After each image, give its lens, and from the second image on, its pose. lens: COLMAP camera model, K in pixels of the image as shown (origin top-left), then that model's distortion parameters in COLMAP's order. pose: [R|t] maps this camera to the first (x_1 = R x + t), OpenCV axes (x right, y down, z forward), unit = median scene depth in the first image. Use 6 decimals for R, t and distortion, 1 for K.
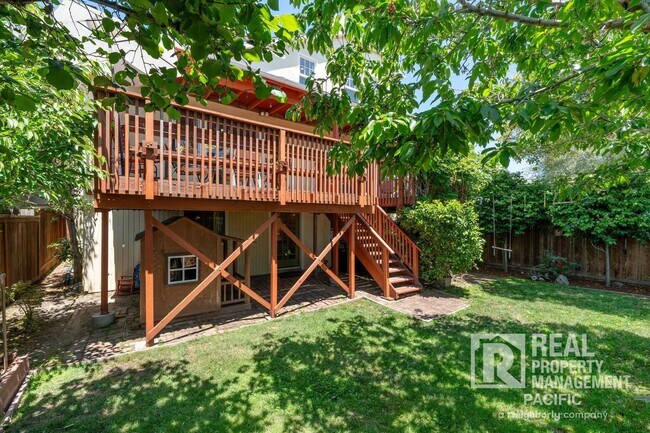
lens RADIAL K [[268.3, 0, 325.0], [0, 268.3, 216.5], [0, 0, 1]] dist [0.000733, 0.000070]
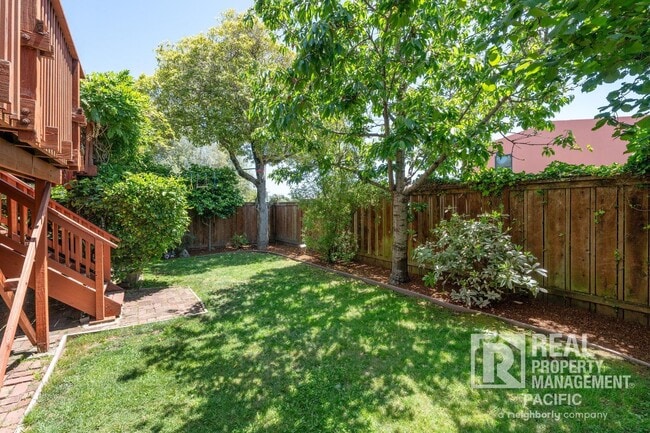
lens RADIAL K [[279.0, 0, 326.3], [0, 279.0, 206.5], [0, 0, 1]] dist [0.001756, 0.000325]
pose [[0.021387, 0.002972, 0.999767, -0.546988], [-0.005123, 0.999983, -0.002863, 0.051491], [-0.999758, -0.005061, 0.021402, 0.630462]]
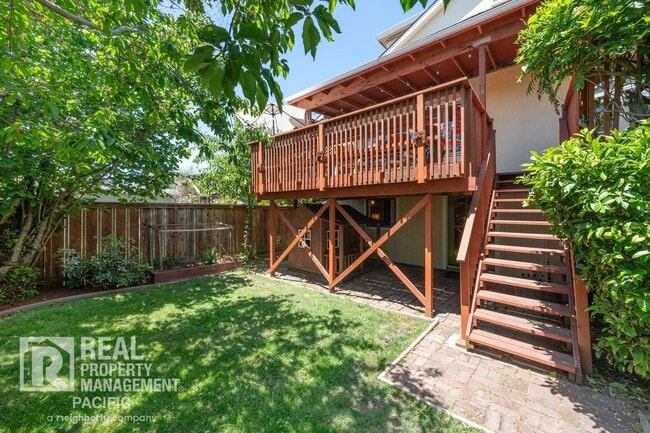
lens RADIAL K [[279.0, 0, 326.3], [0, 279.0, 206.5], [0, 0, 1]] dist [0.001756, 0.000325]
pose [[0.205076, -0.007147, -0.978720, 0.972701], [0.009825, 0.999938, -0.005243, 0.045377], [0.978697, -0.008541, 0.205134, 0.824359]]
